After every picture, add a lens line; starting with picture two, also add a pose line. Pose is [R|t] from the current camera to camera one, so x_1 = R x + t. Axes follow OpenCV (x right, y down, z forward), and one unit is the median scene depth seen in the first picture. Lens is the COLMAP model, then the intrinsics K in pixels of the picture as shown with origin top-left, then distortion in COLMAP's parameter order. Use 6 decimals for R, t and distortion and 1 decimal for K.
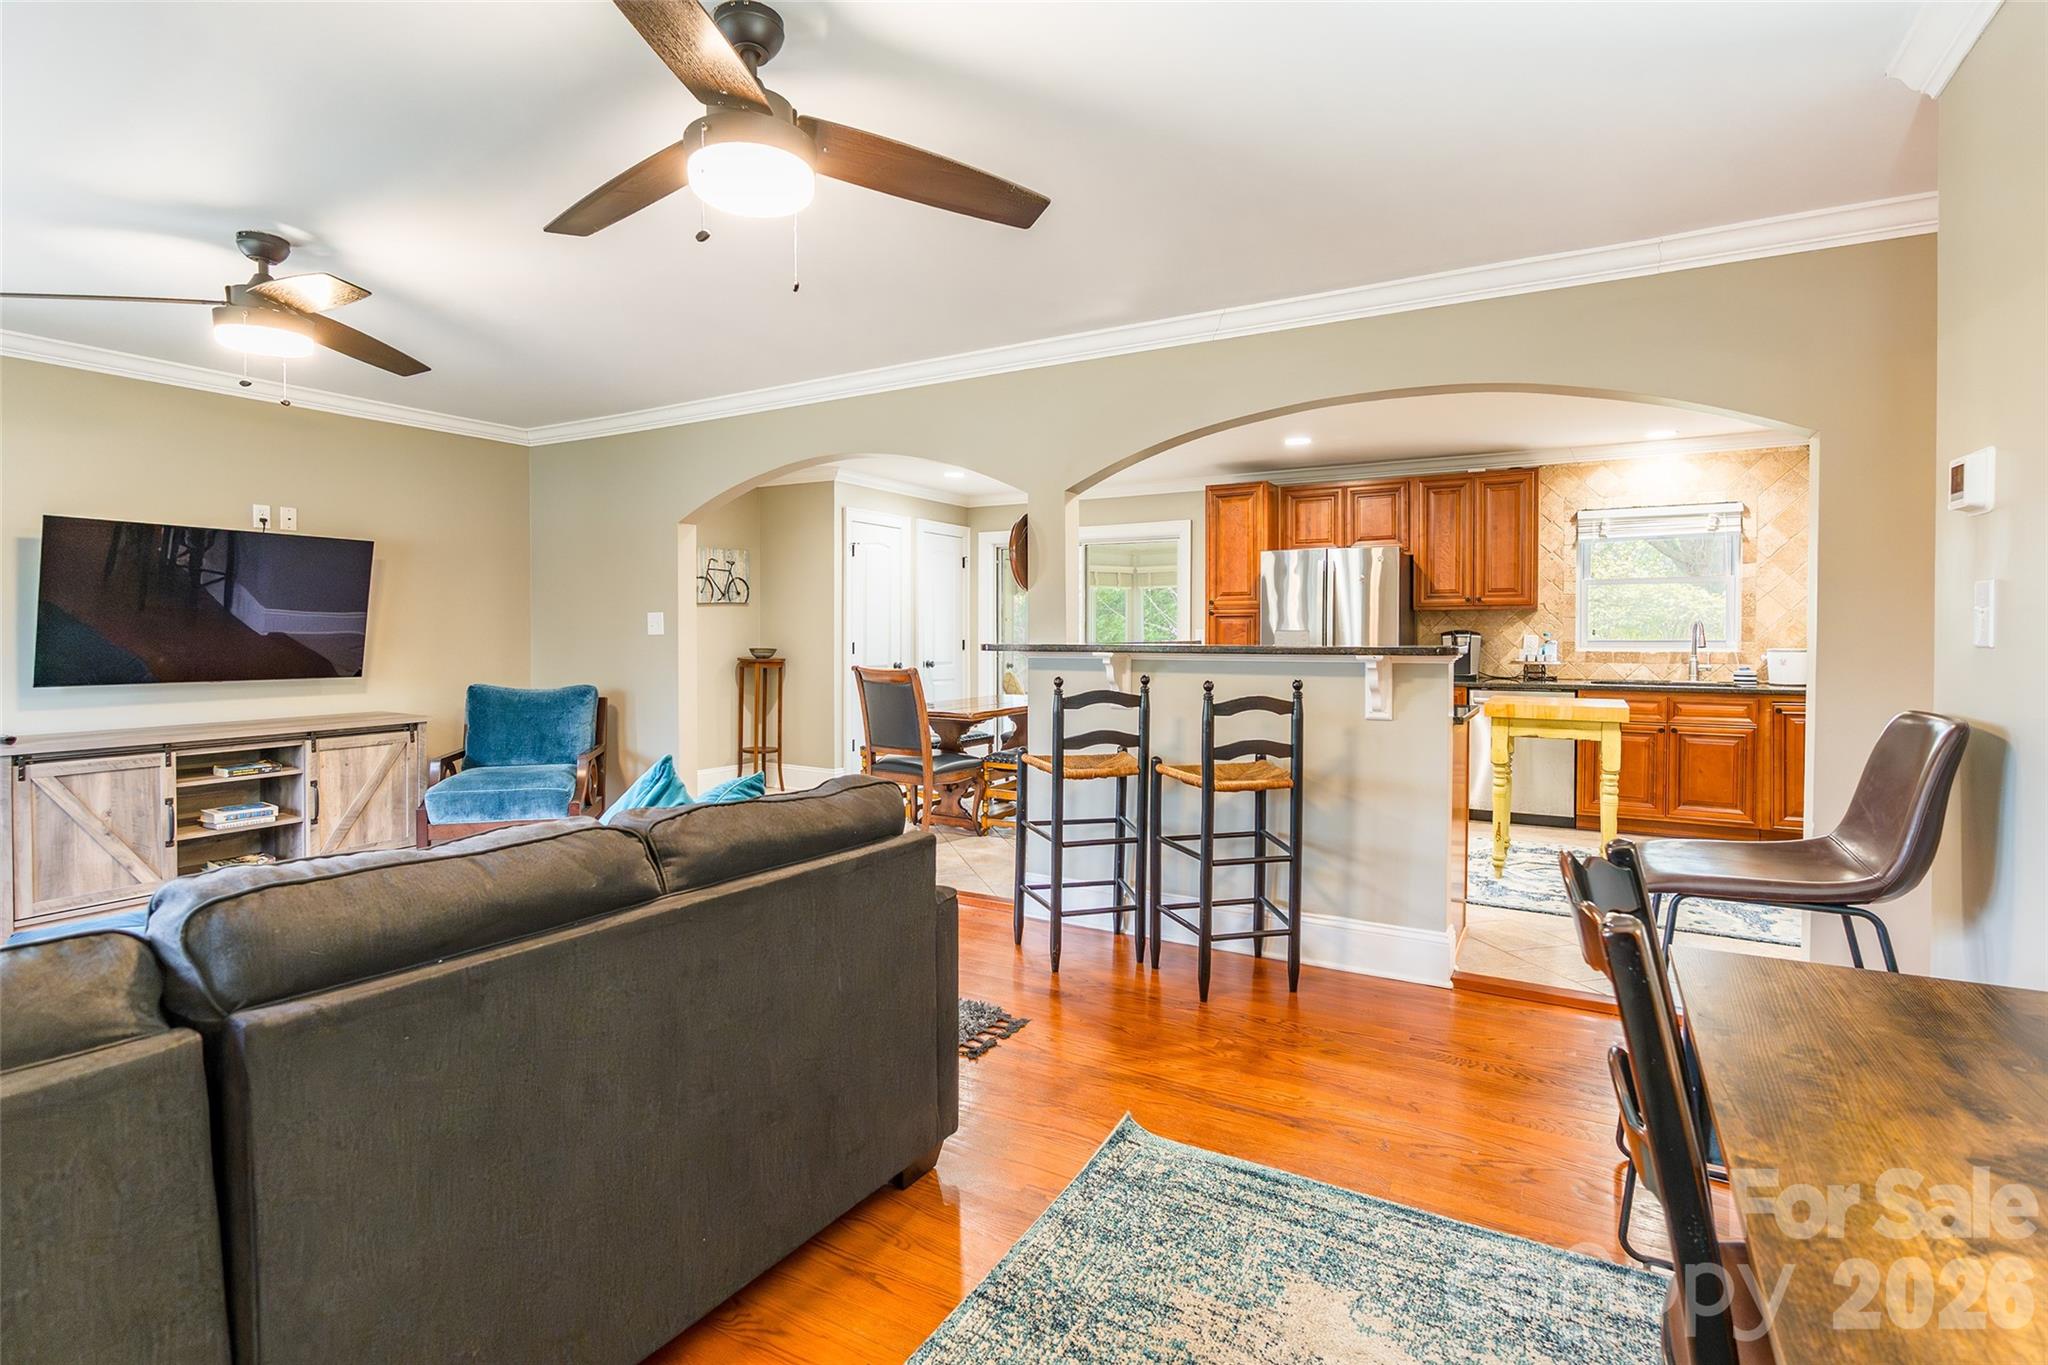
lens RADIAL K [[1032.3, 0, 1039.3], [0, 1032.3, 664.0], [0, 0, 1]] dist [-0.029338, 0.010899]
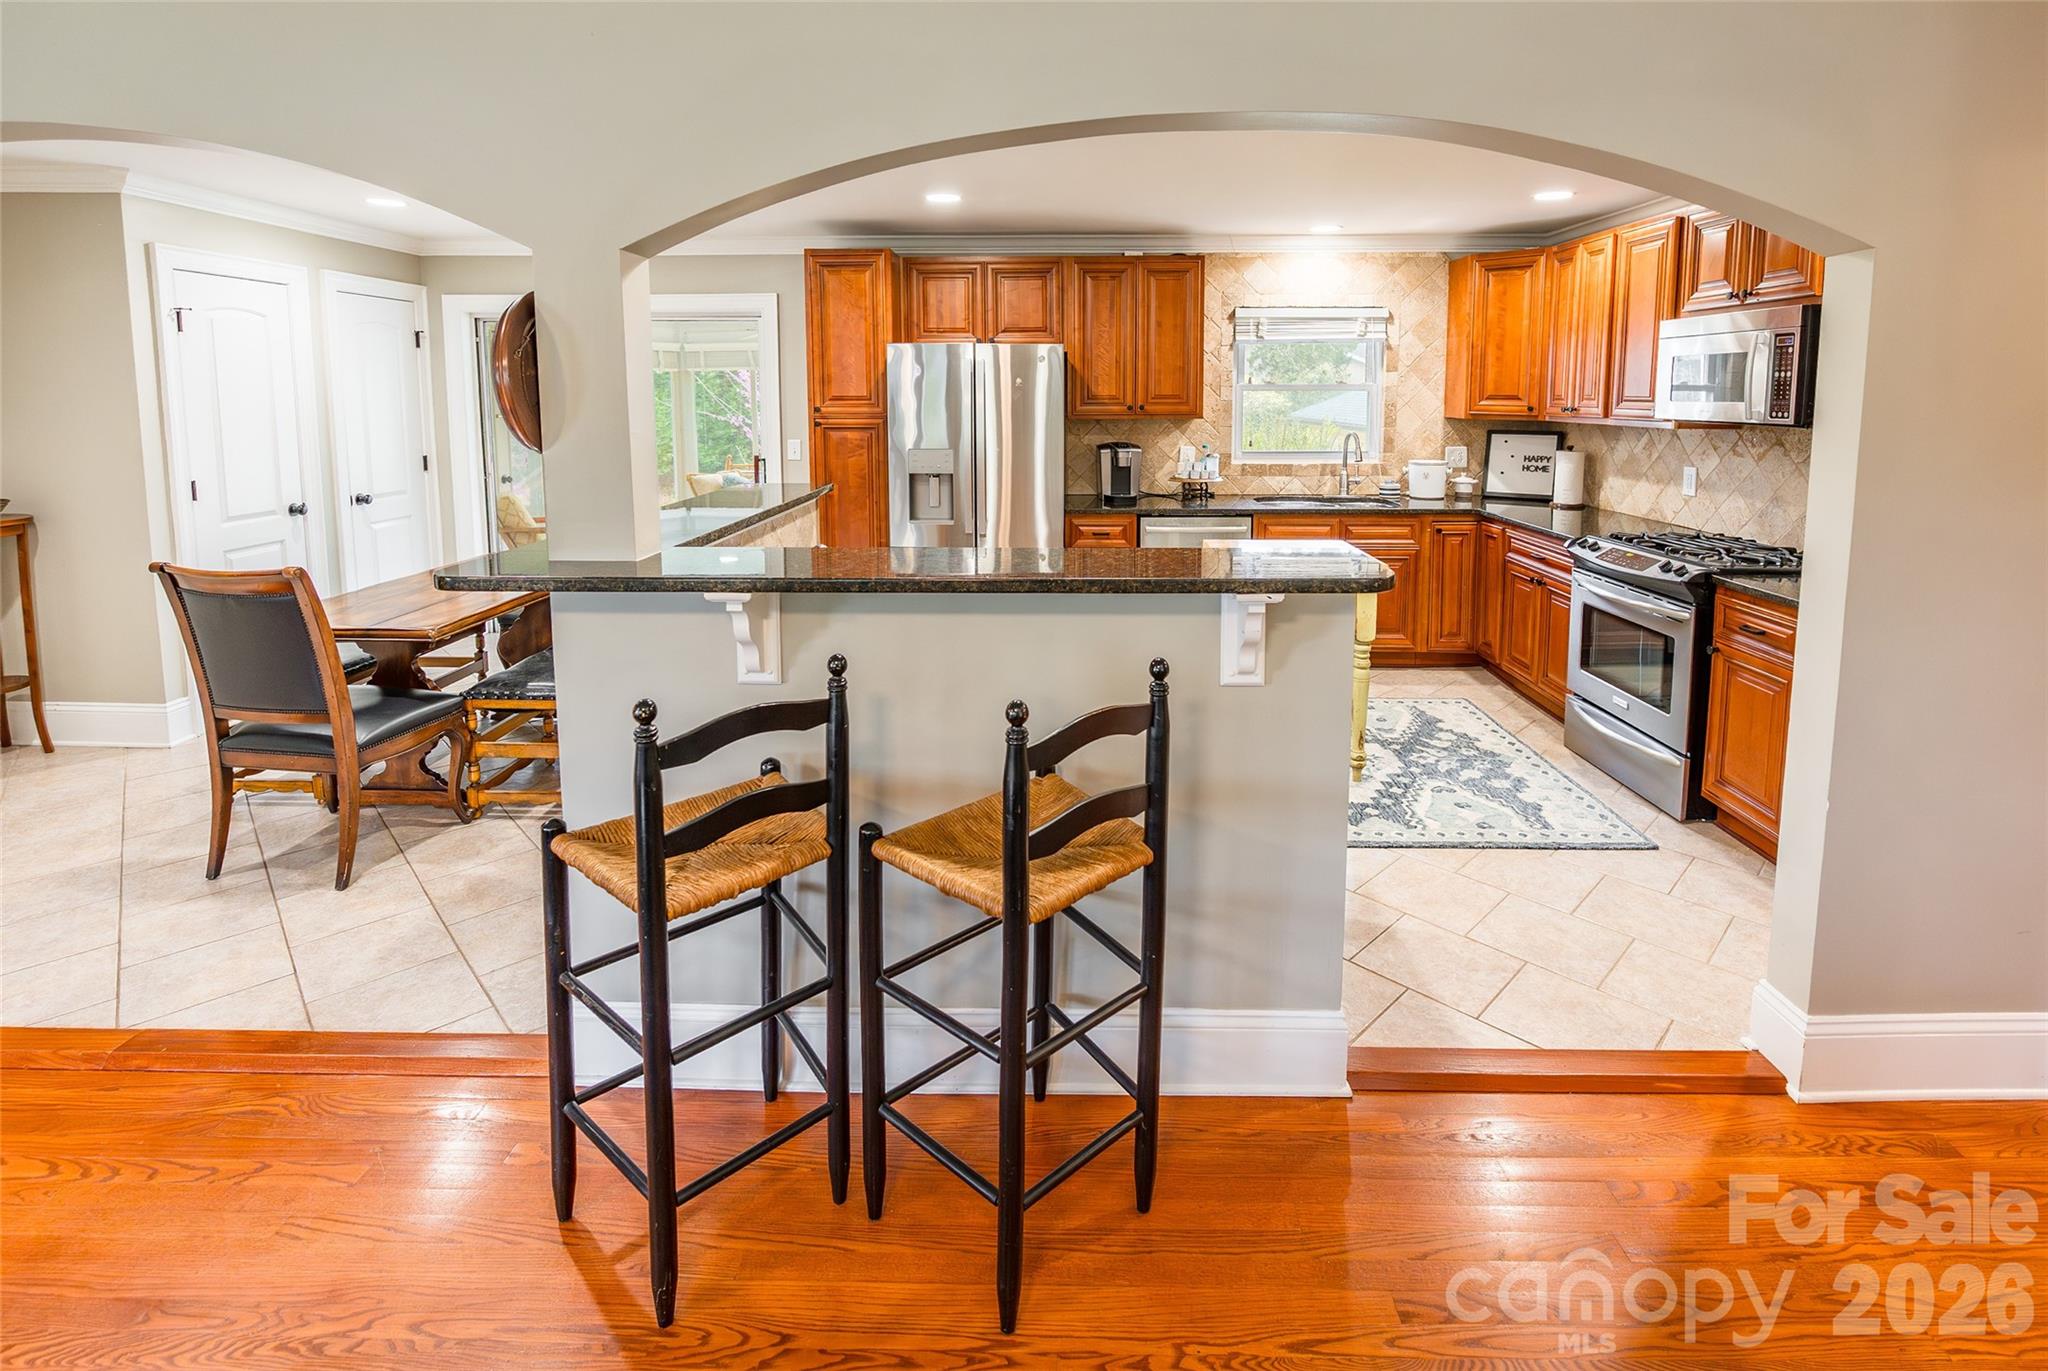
lens RADIAL K [[984.8, 0, 1099.8], [0, 984.8, 503.8], [0, 0, 1]] dist [-0.012000, 0.001765]
pose [[0.870249, -0.052698, 0.489786, -0.007052], [0.012070, 0.996244, 0.085744, -0.061356], [-0.492465, -0.068707, 0.867616, 0.342290]]
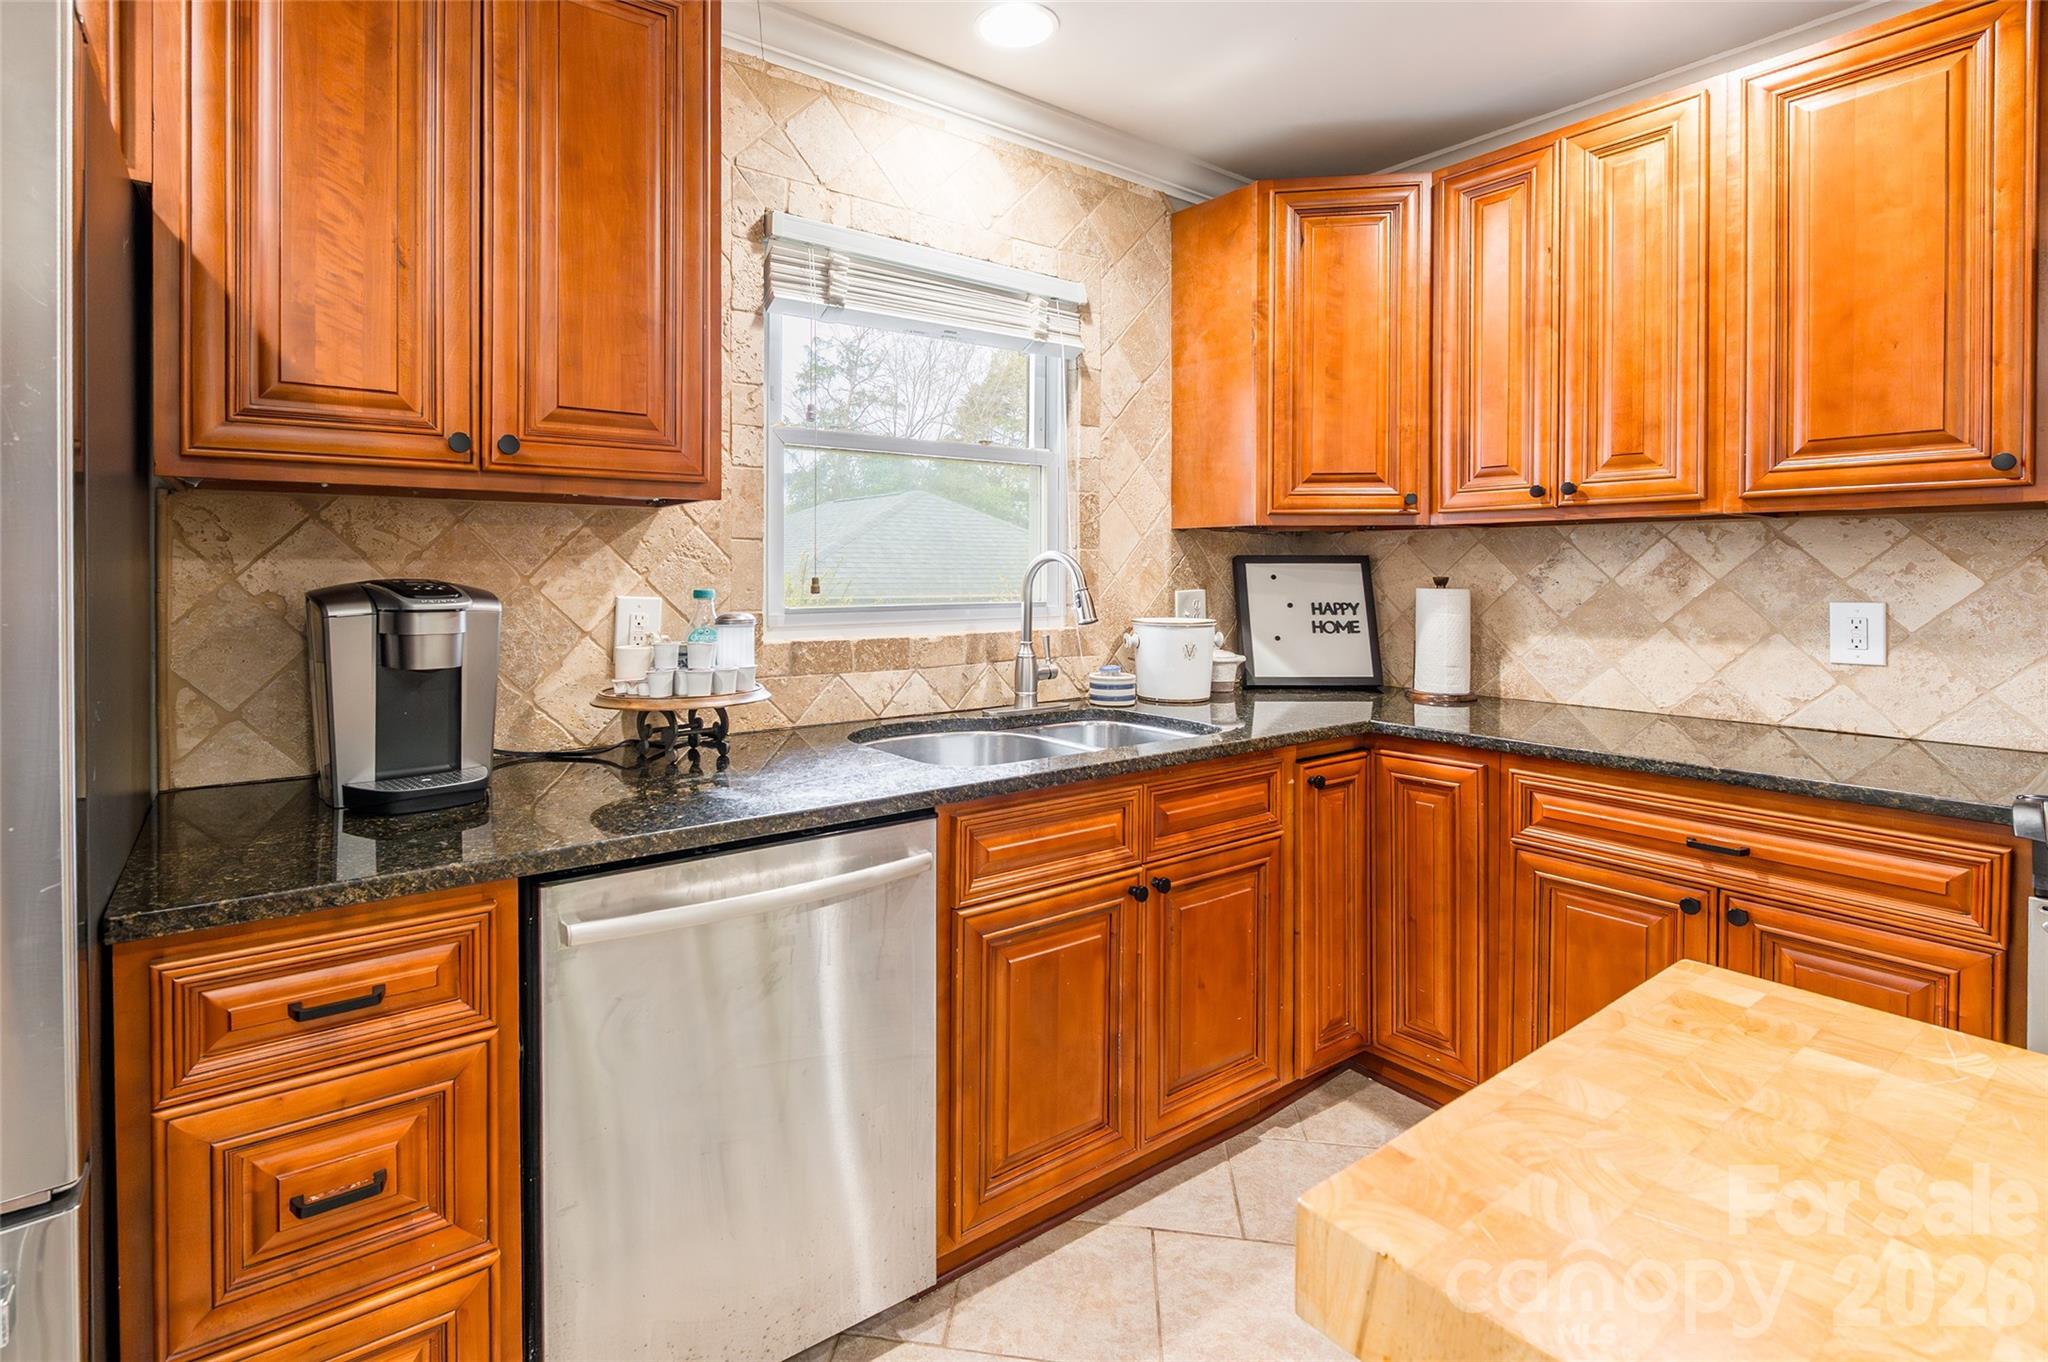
lens RADIAL K [[984.8, 0, 970.4], [0, 984.8, 578.5], [0, 0, 1]] dist [-0.012000, 0.001765]
pose [[0.453831, -0.003352, 0.891082, 0.315995], [0.028764, 0.999527, -0.010890, -0.032244], [-0.890624, 0.030573, 0.453712, 0.914674]]
